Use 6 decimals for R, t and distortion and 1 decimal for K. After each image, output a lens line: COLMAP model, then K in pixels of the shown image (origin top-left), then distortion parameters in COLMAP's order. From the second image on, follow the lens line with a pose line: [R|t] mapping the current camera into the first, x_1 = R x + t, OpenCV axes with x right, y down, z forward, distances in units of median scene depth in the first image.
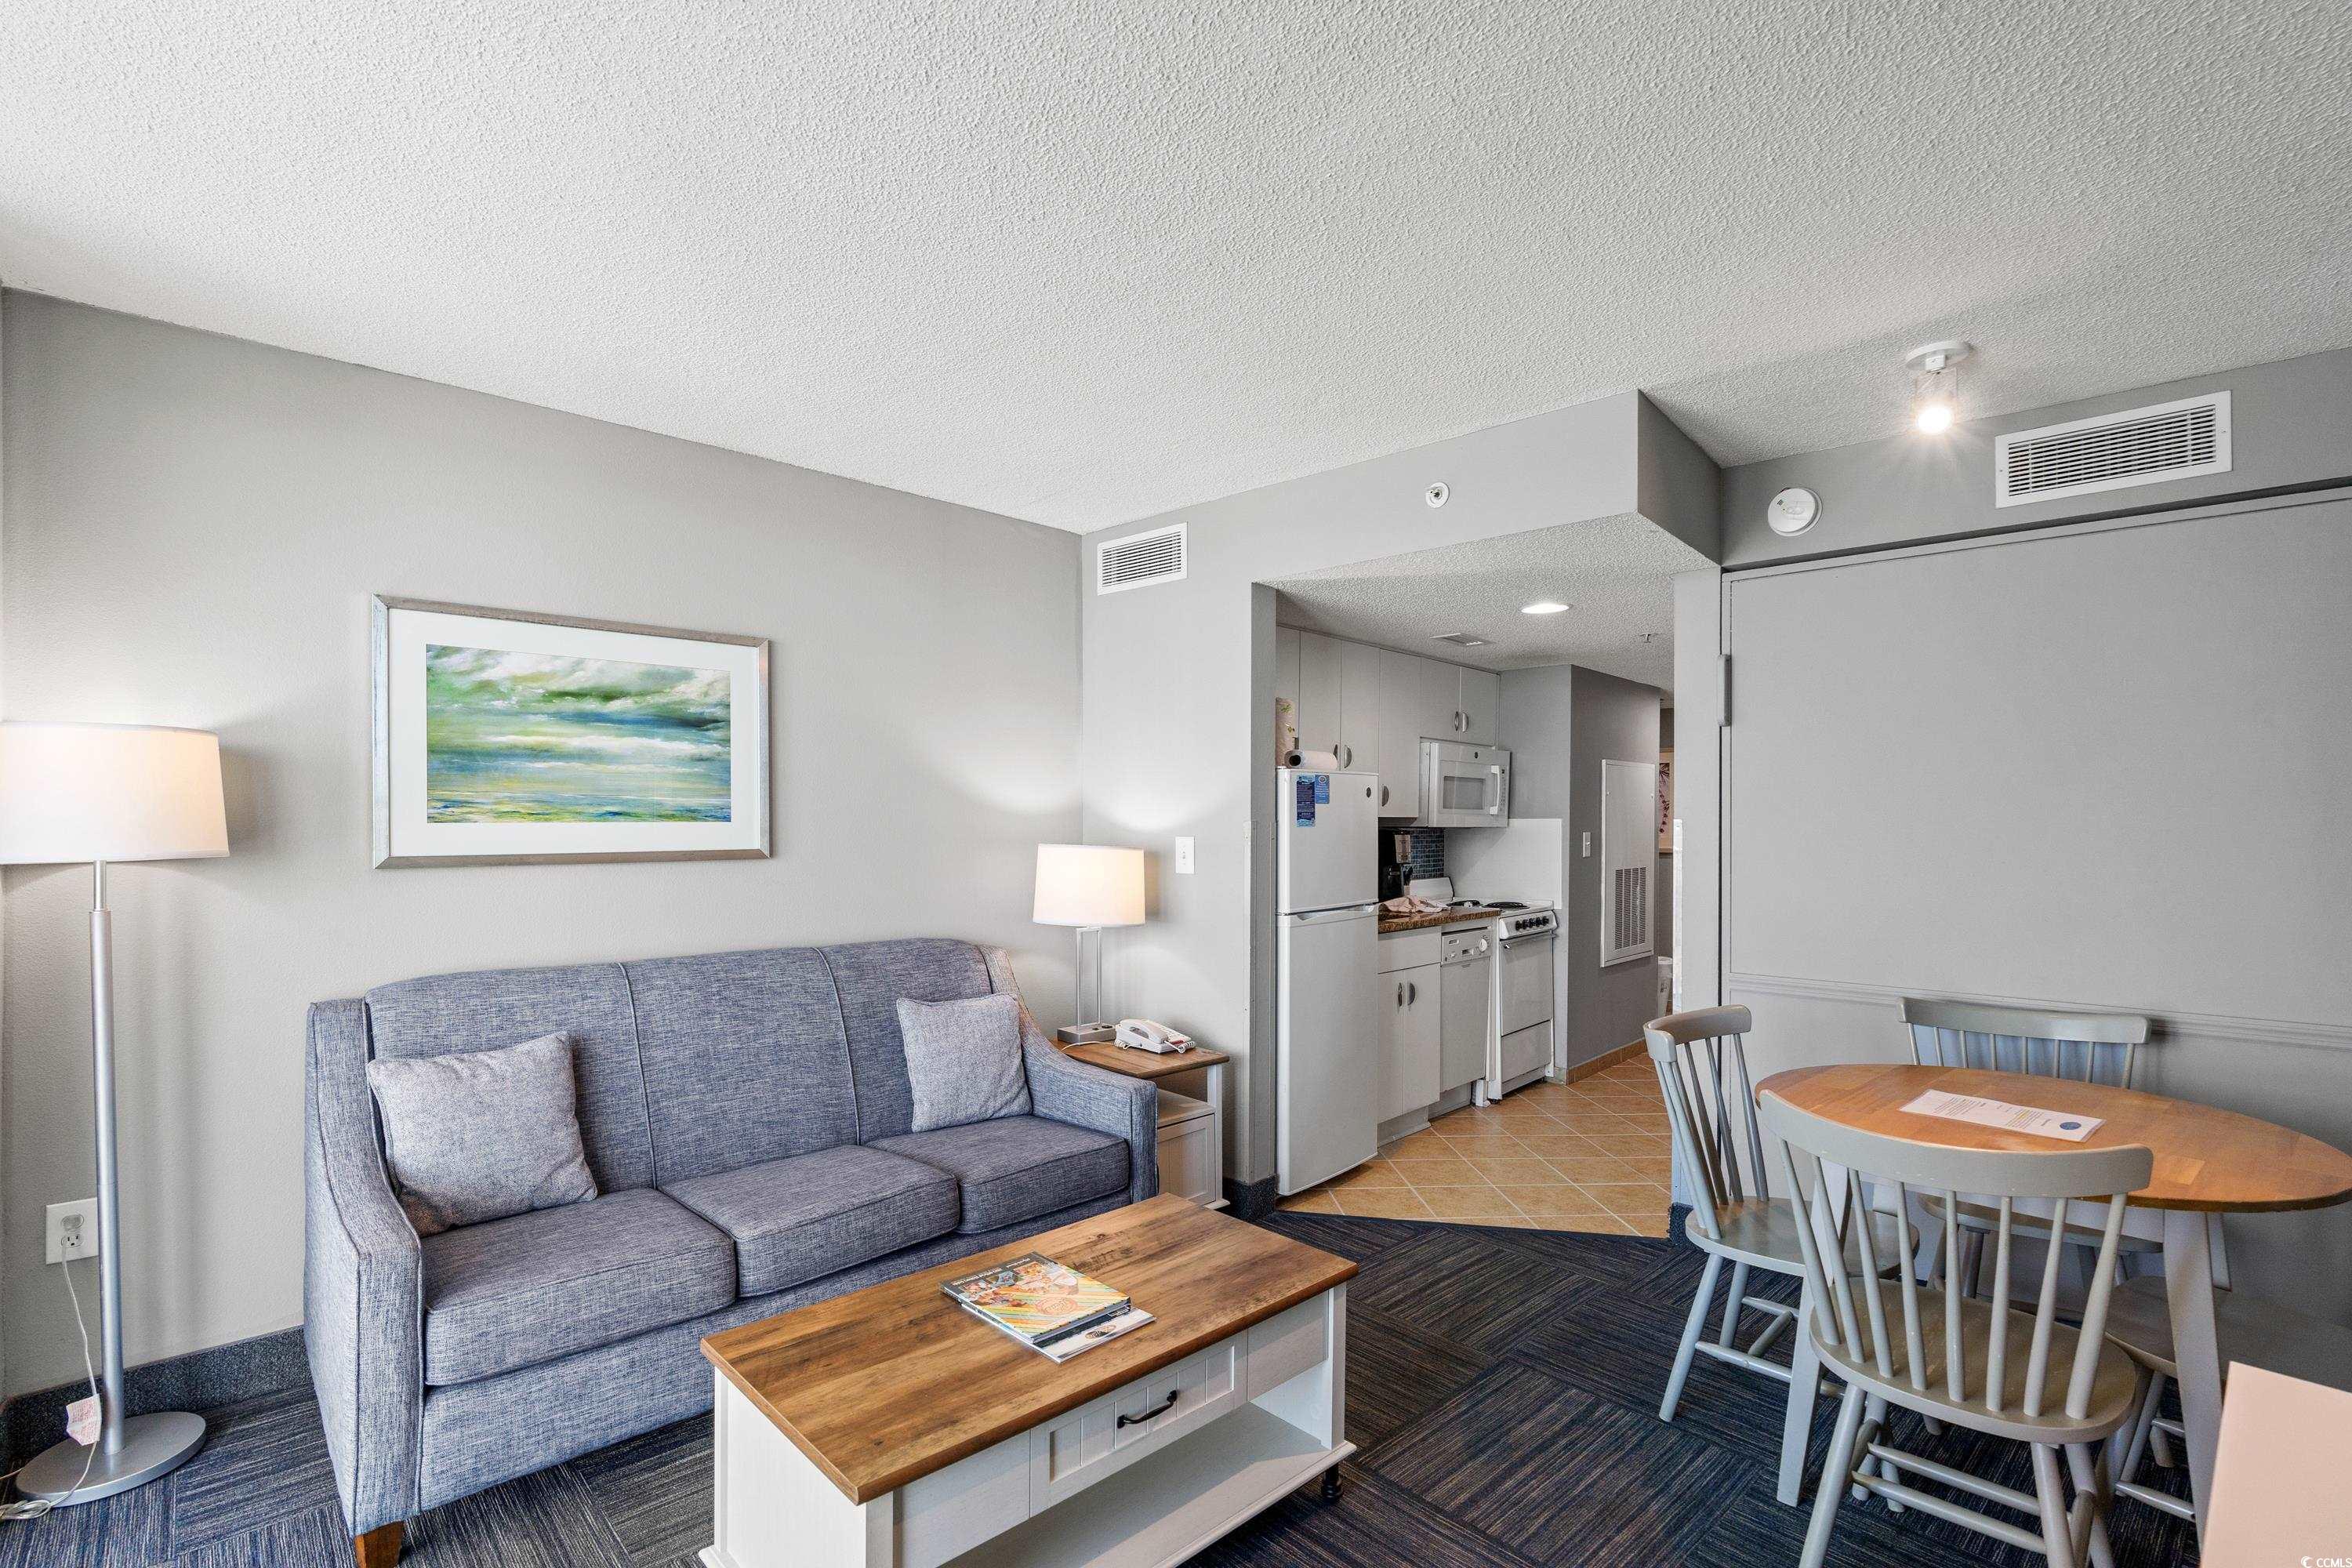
lens RADIAL K [[1041.9, 0, 1184.1], [0, 1041.9, 818.1], [0, 0, 1]] dist [-0.017155, 0.004512]
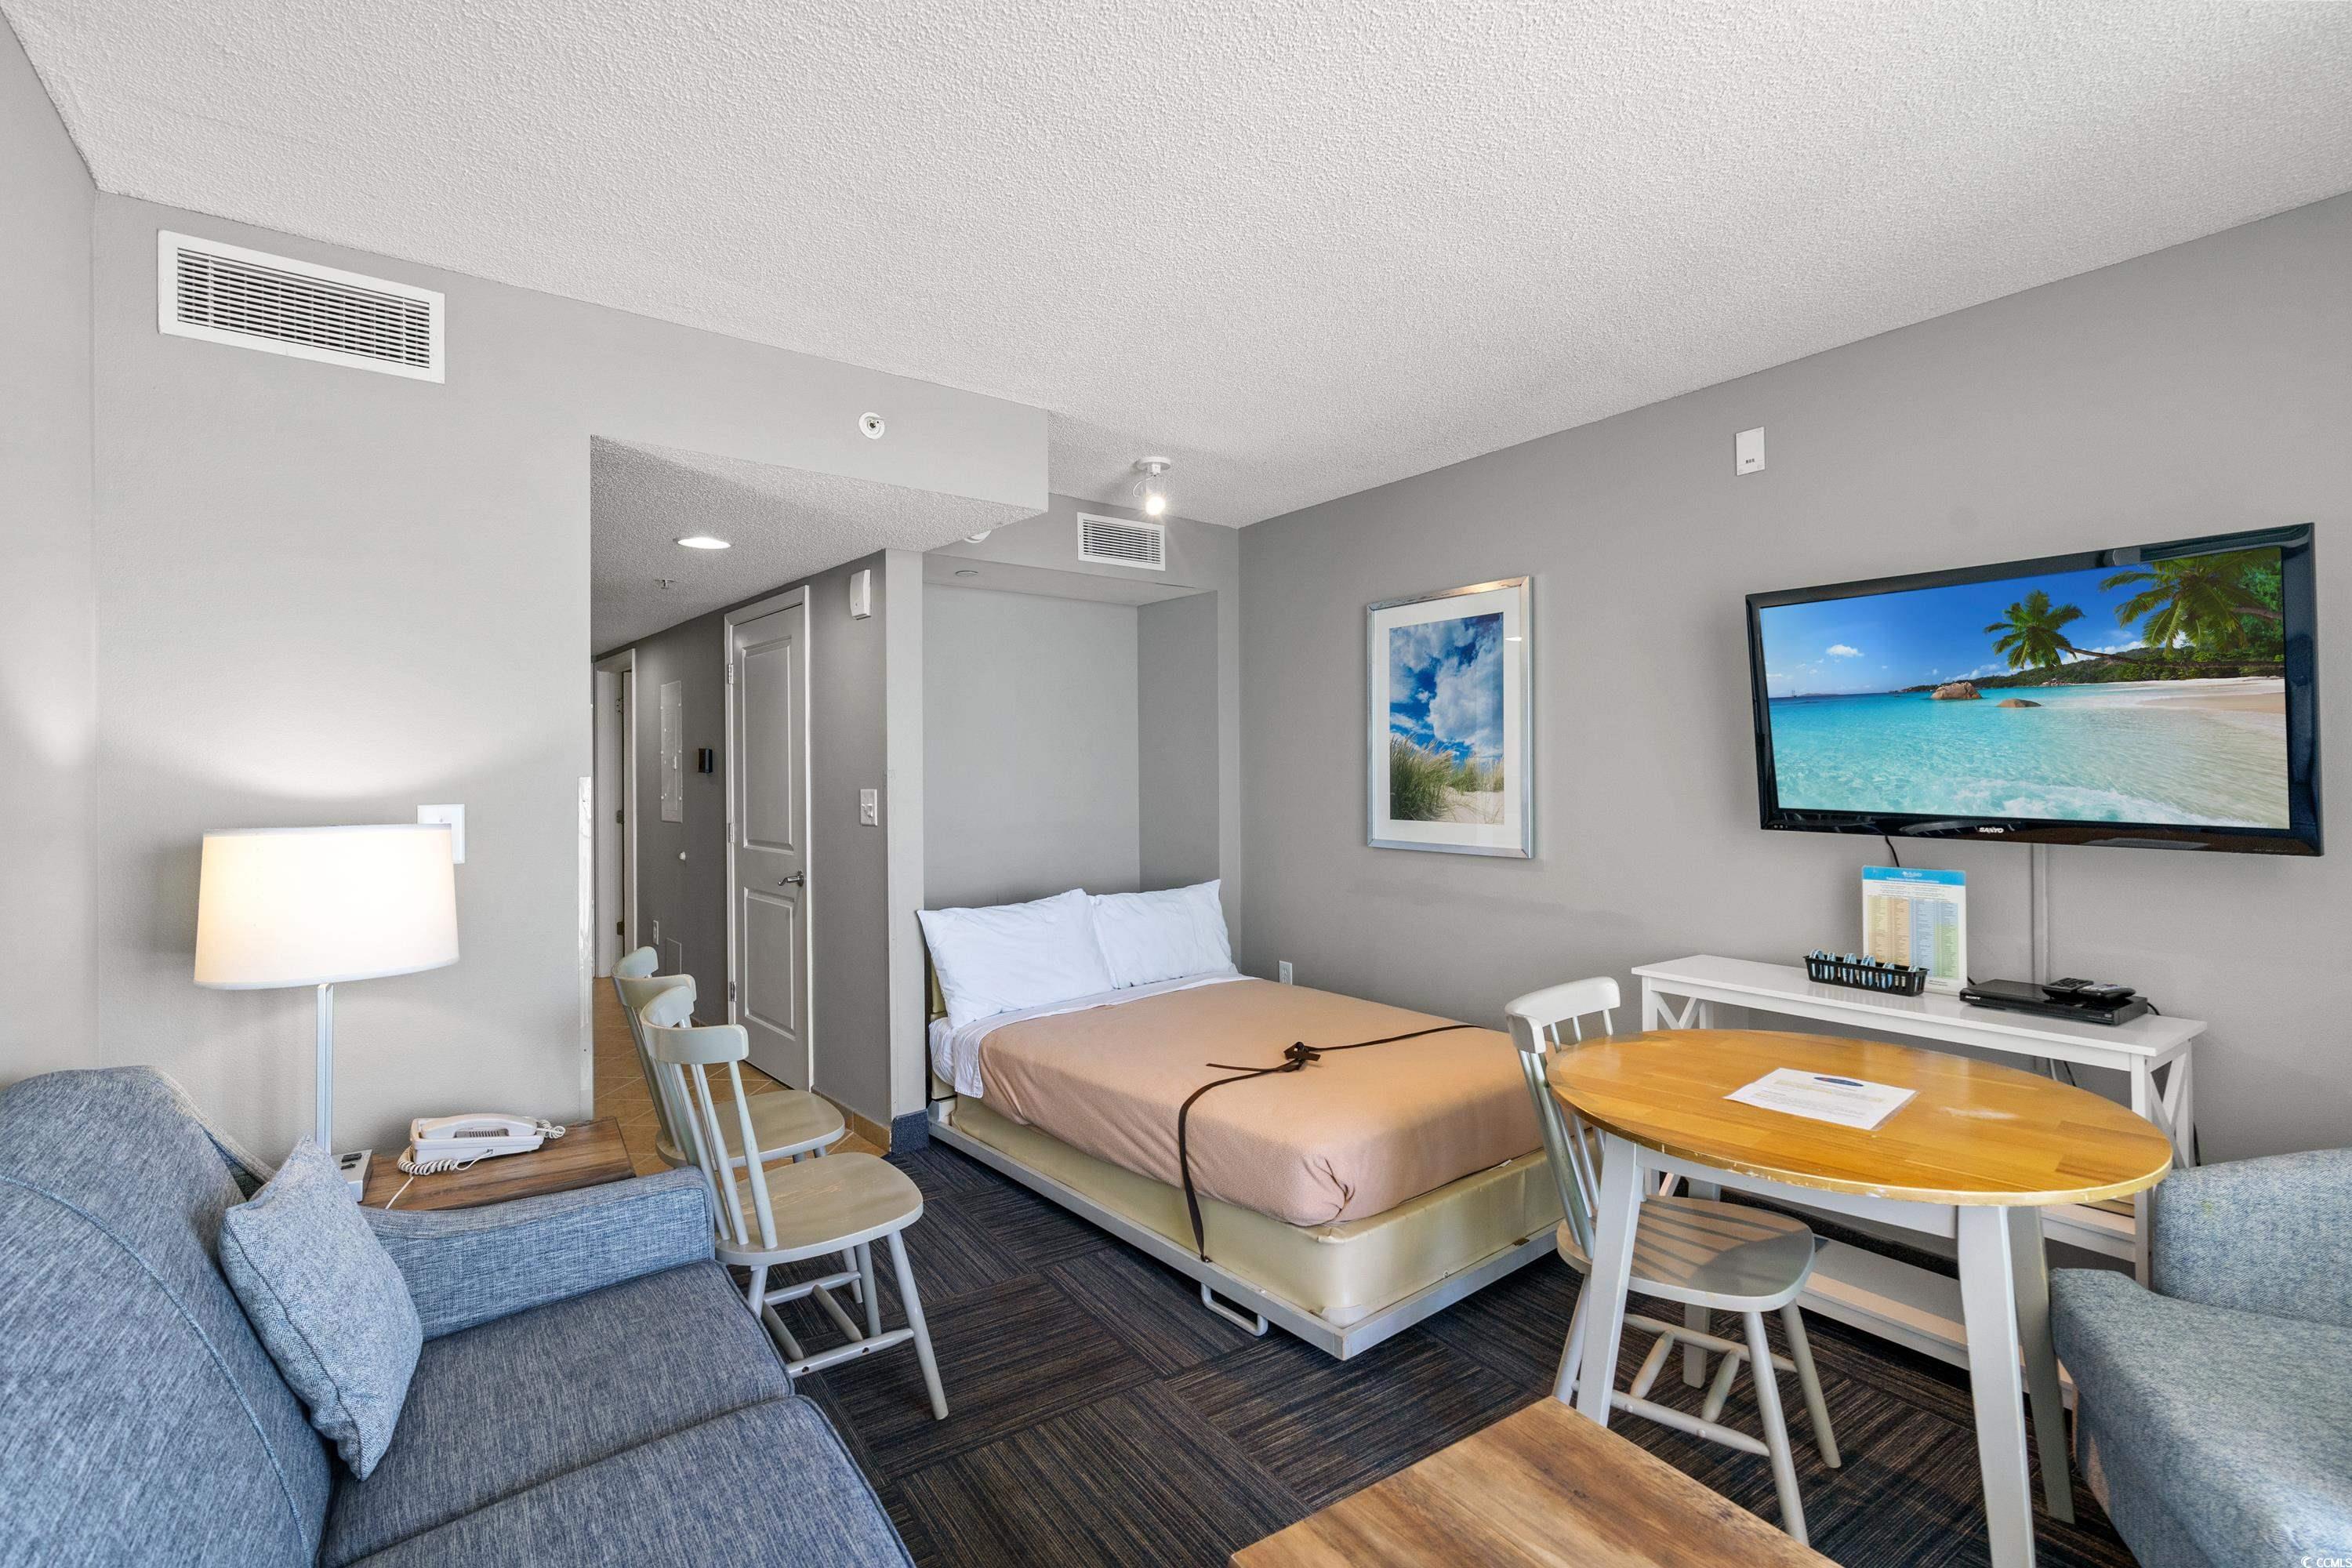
lens RADIAL K [[1041.9, 0, 1167.8], [0, 1041.9, 766.7], [0, 0, 1]] dist [-0.017155, 0.004512]
pose [[0.188561, -0.001587, 0.982060, -0.672731], [0.008002, 0.999968, 0.000079, -0.002060], [-0.982029, 0.007843, 0.188568, 0.609529]]
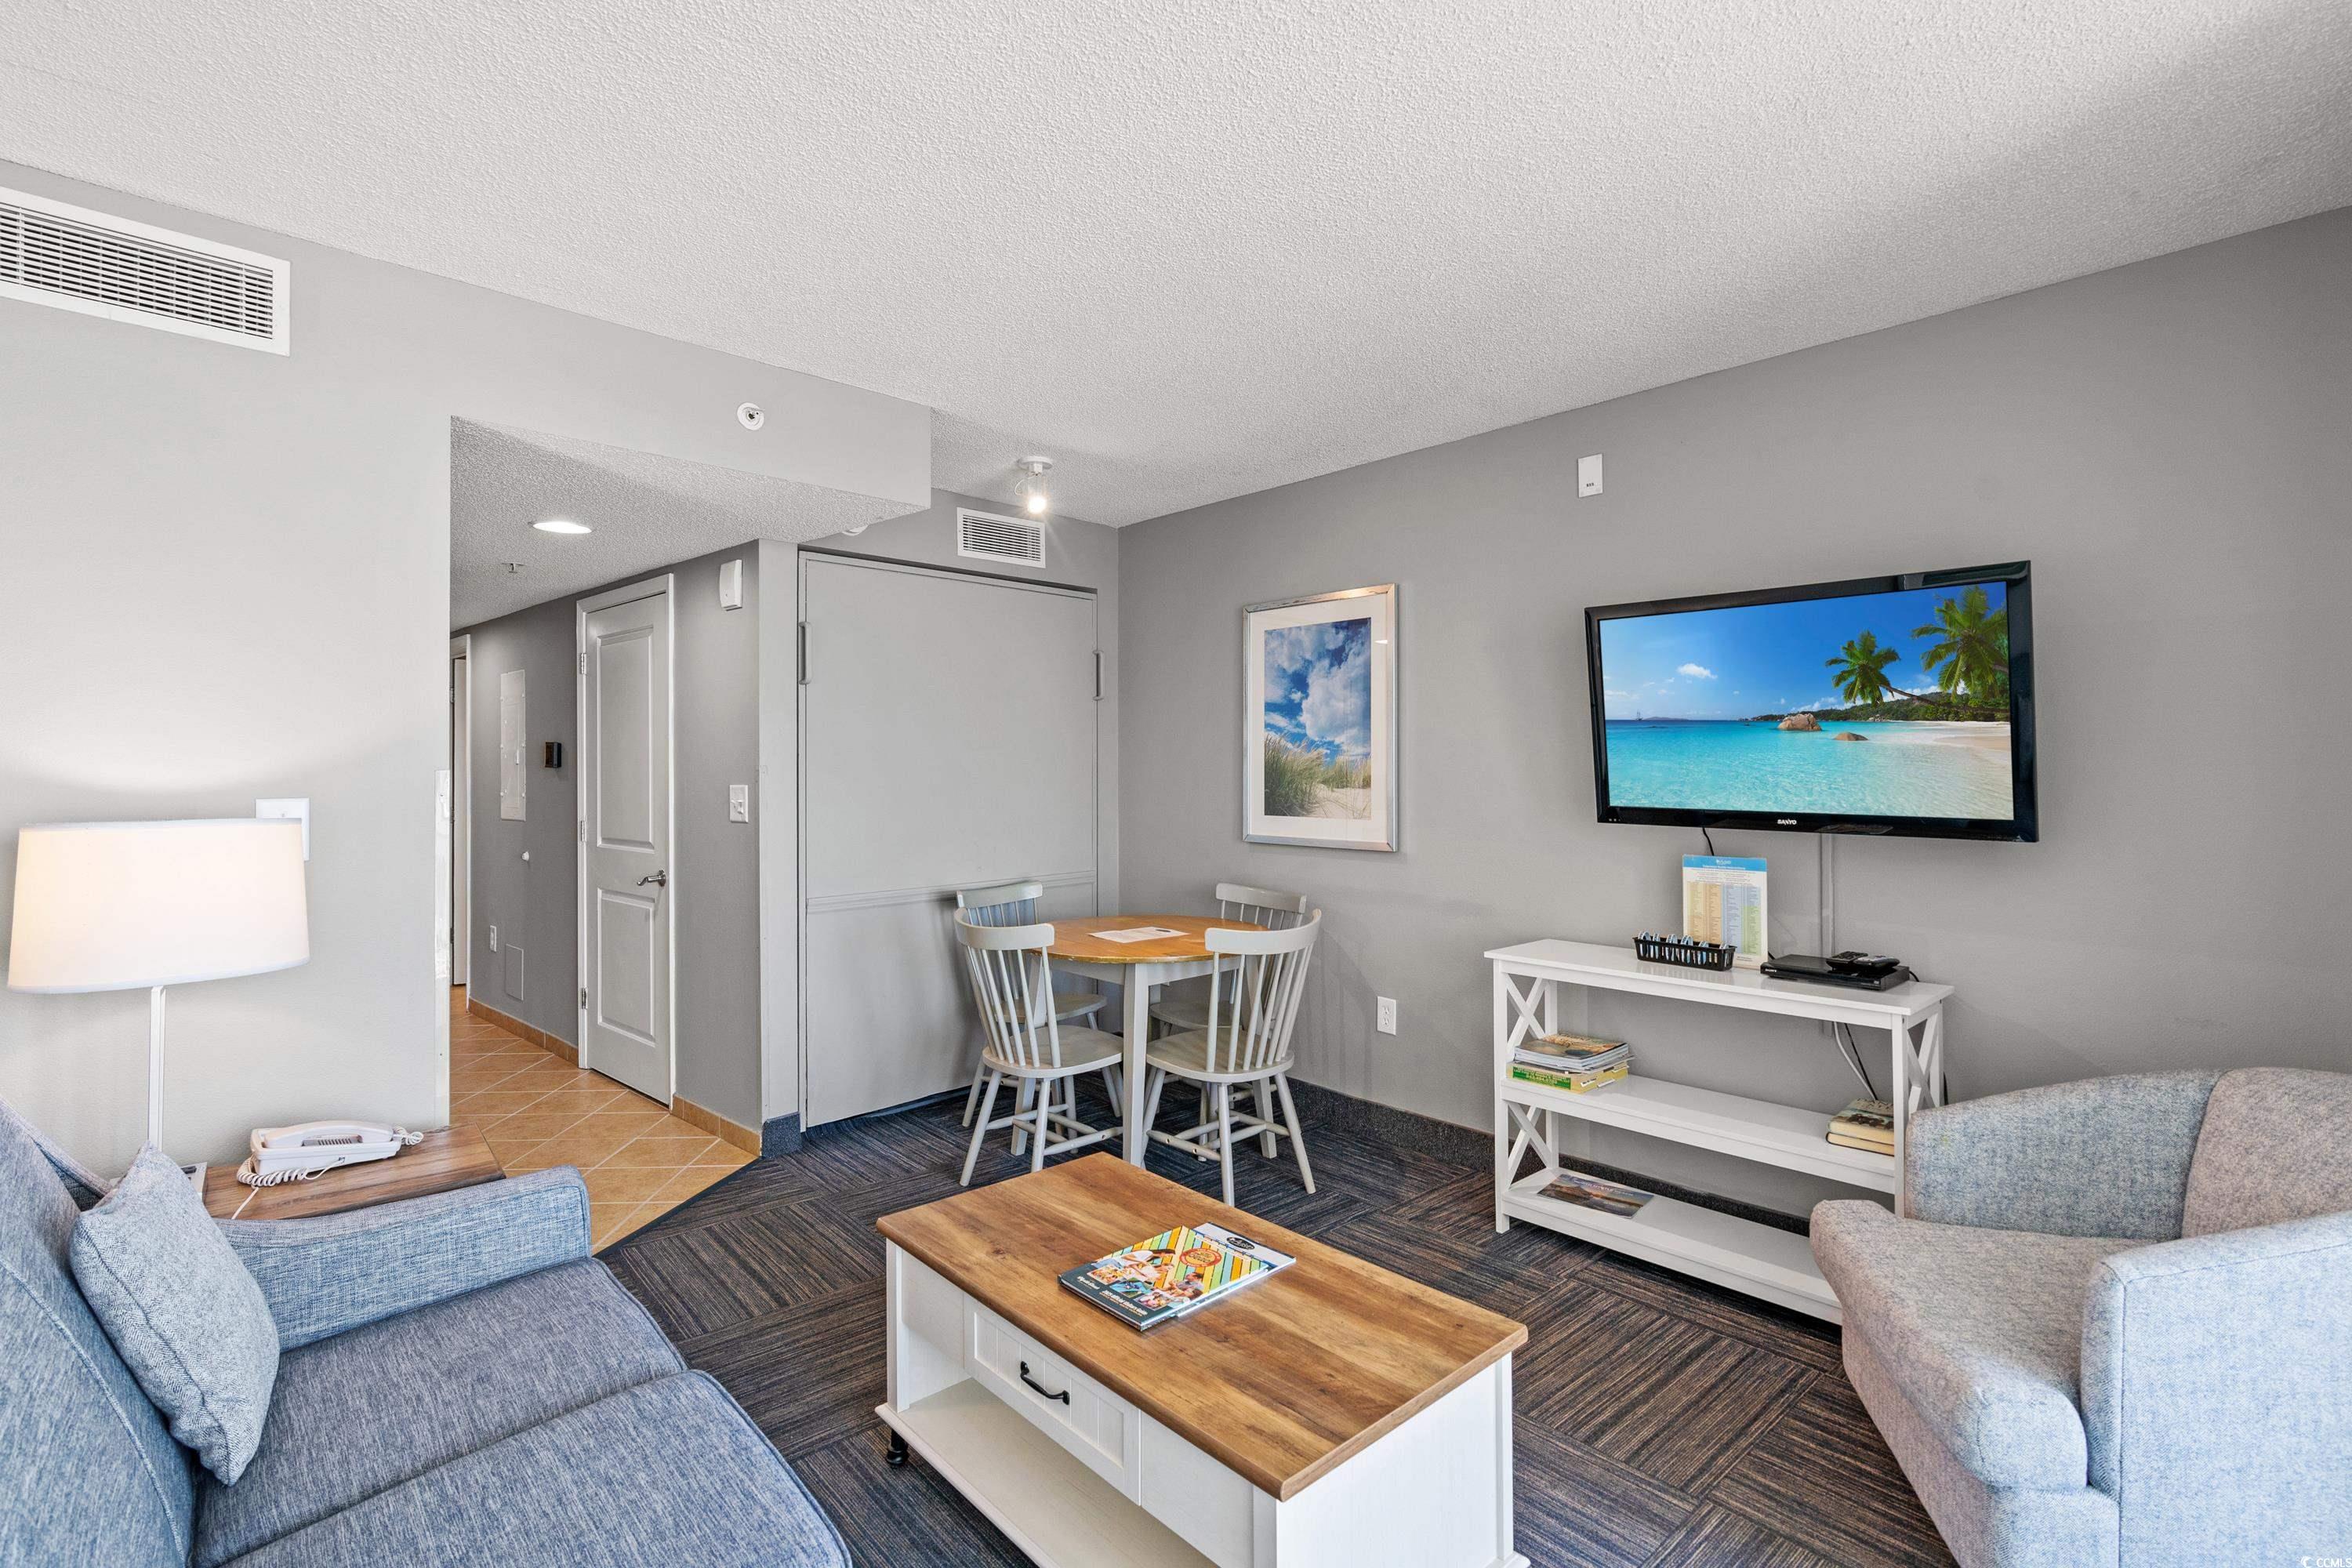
lens RADIAL K [[1041.9, 0, 1175.4], [0, 1041.9, 763.7], [0, 0, 1]] dist [-0.017155, 0.004512]
pose [[0.066500, -0.001194, 0.997786, -0.706539], [0.003405, 0.999994, 0.000970, -0.001485], [-0.997781, 0.003333, 0.066503, 0.607719]]
